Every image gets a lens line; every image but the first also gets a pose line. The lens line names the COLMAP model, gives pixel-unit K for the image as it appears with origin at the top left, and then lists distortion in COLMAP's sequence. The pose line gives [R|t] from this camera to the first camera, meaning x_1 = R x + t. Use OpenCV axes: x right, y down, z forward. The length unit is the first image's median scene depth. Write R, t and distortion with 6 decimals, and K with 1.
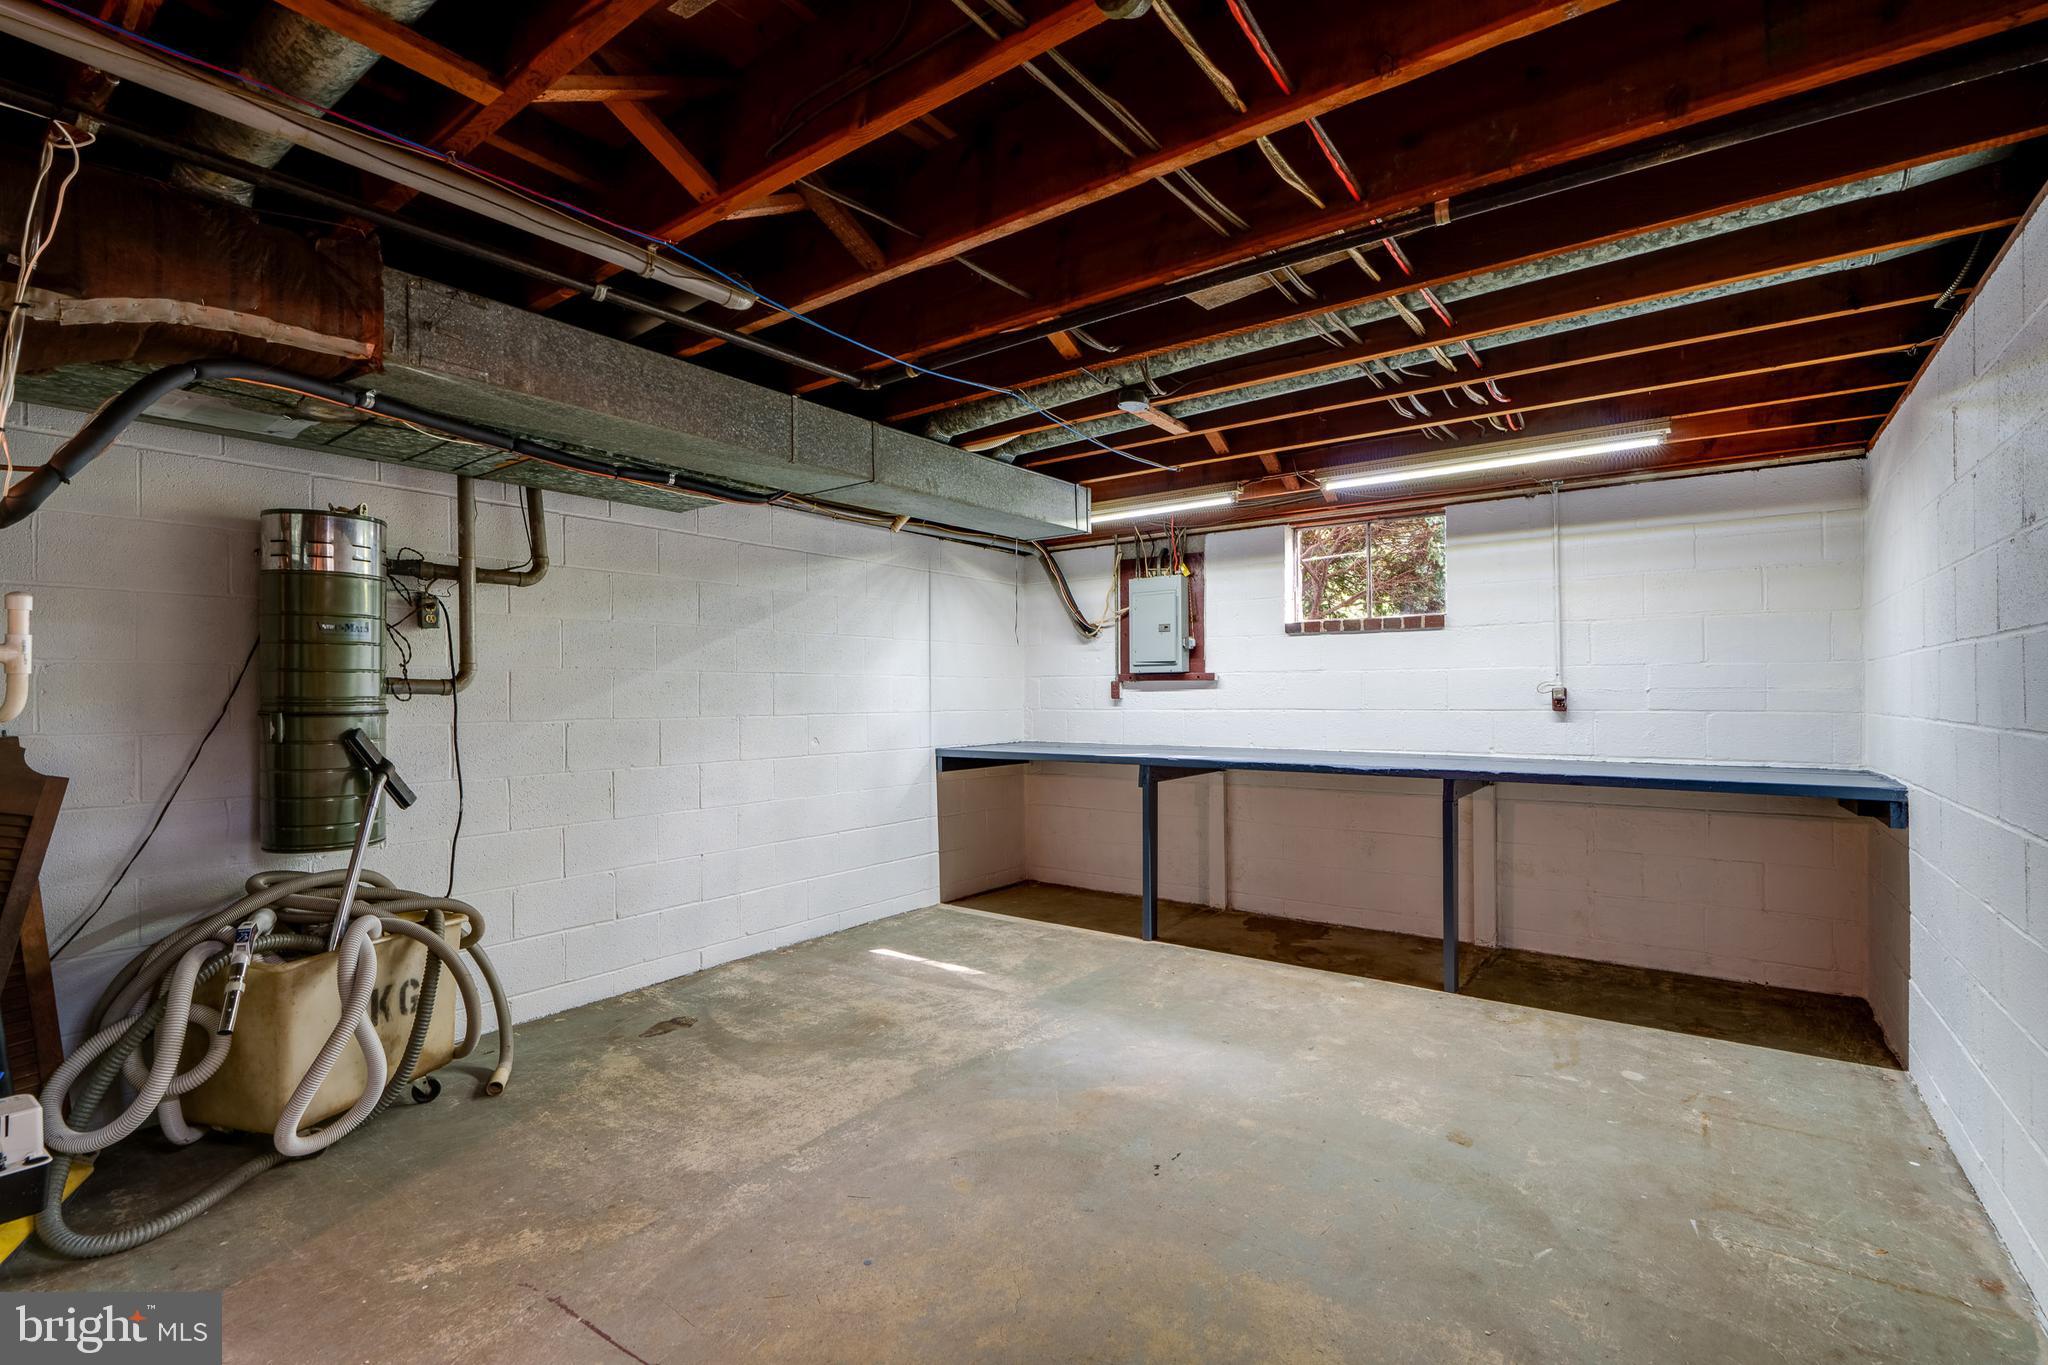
lens RADIAL K [[924.8, 0, 1017.8], [0, 924.8, 687.8], [0, 0, 1]] dist [0.002718, 0.000766]
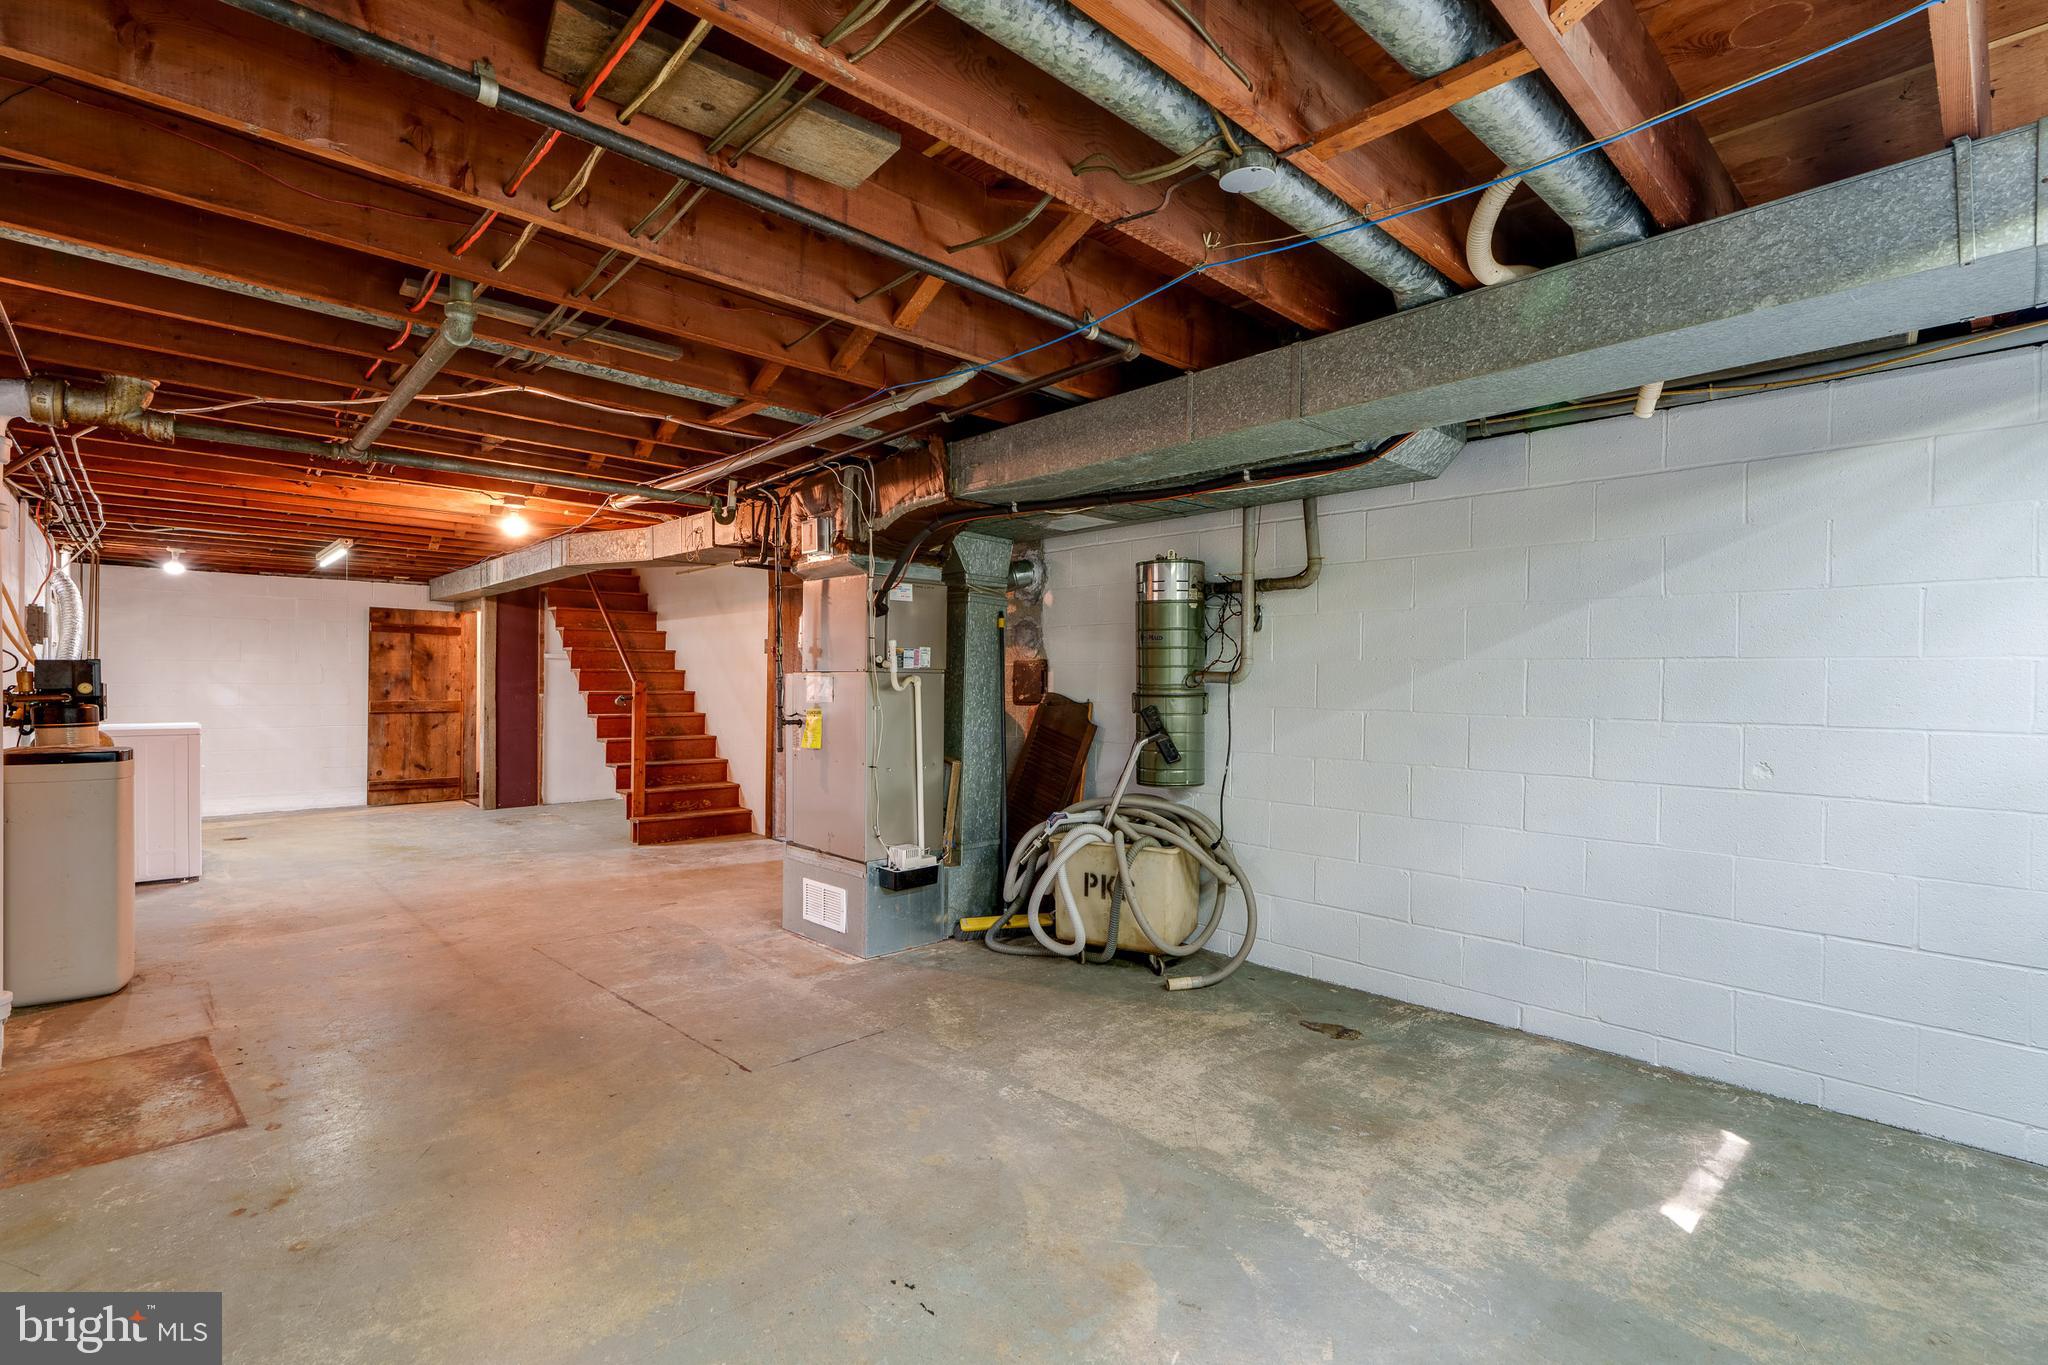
lens RADIAL K [[924.8, 0, 1017.2], [0, 924.8, 680.4], [0, 0, 1]] dist [0.002718, 0.000766]
pose [[-0.179153, 0.002281, -0.983819, 0.618023], [-0.001862, 0.999995, 0.002658, 0.000177], [0.983820, 0.002308, -0.179147, 0.837245]]
